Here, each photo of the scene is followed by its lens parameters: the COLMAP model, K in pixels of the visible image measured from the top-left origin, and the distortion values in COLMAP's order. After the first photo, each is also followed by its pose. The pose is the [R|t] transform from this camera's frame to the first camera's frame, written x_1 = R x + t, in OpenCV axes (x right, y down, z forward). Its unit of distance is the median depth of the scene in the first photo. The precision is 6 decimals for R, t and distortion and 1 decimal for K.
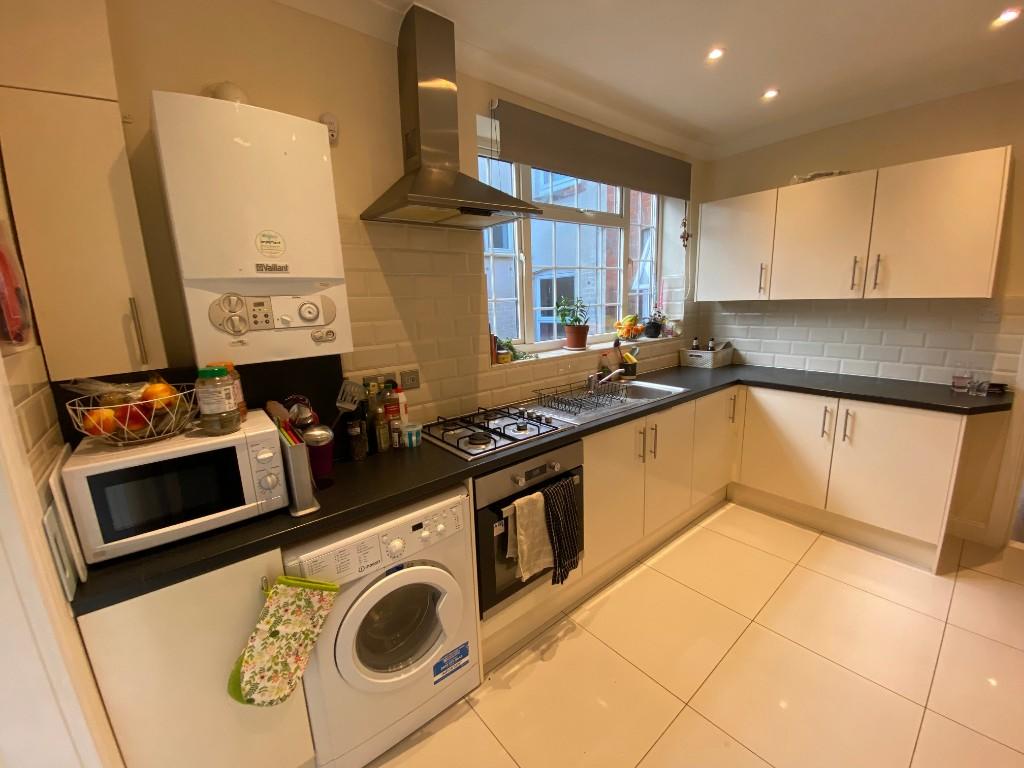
lens RADIAL K [[411.6, 0, 512.0], [0, 411.6, 384.0], [0, 0, 1]] dist [0.035085, -0.028156]
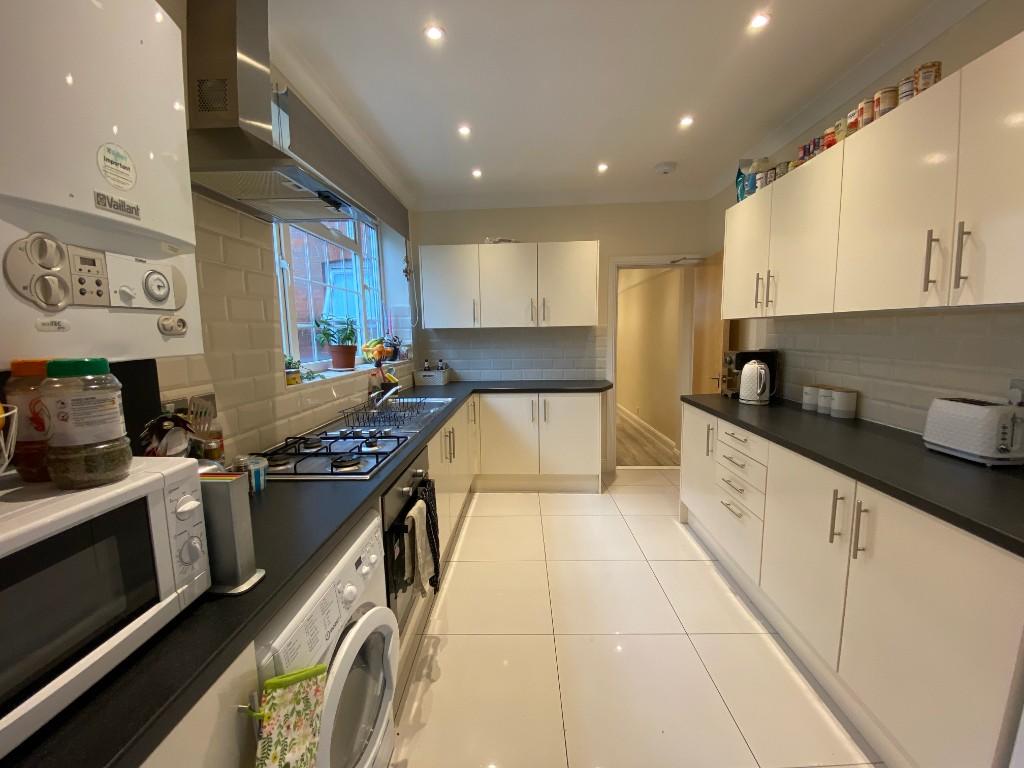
lens RADIAL K [[411.6, 0, 512.0], [0, 411.6, 384.0], [0, 0, 1]] dist [0.035085, -0.028156]
pose [[0.657941, -0.068396, 0.749957, -0.450103], [0.145893, 0.988577, -0.037834, 0.055439], [-0.738802, 0.134306, 0.660404, 0.146856]]
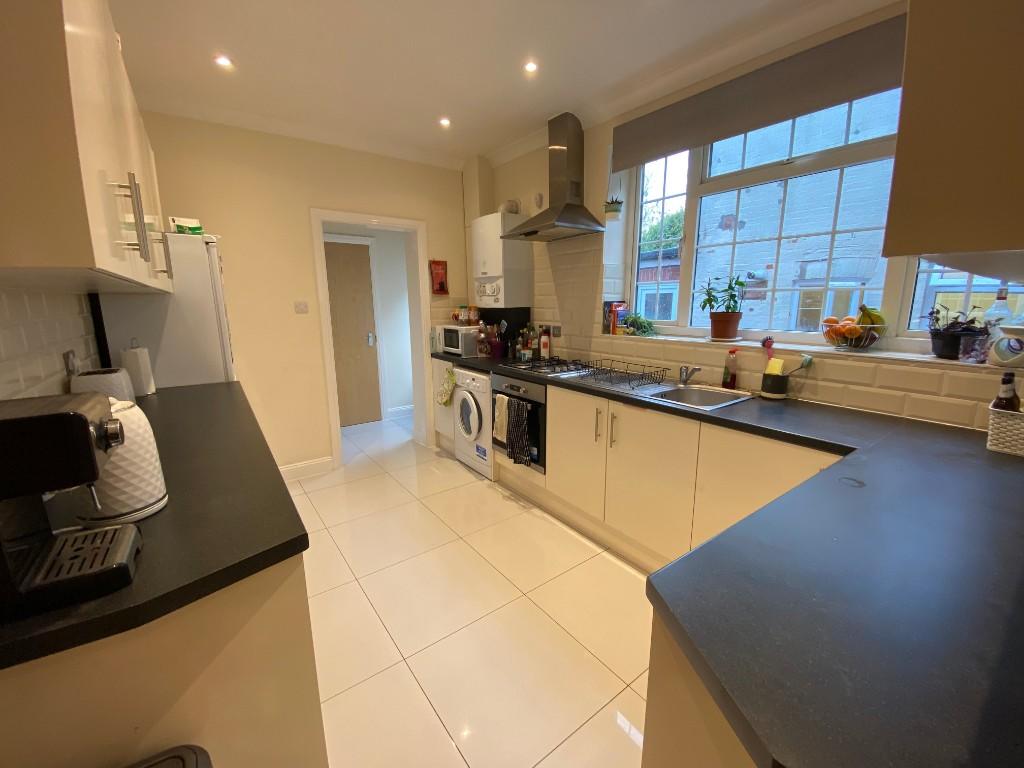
lens RADIAL K [[411.6, 0, 512.0], [0, 411.6, 384.0], [0, 0, 1]] dist [0.035085, -0.028156]
pose [[-0.054633, 0.232742, -0.971003, 1.540945], [-0.193621, 0.951528, 0.238968, -0.183178], [0.979554, 0.201062, -0.006922, 0.910551]]
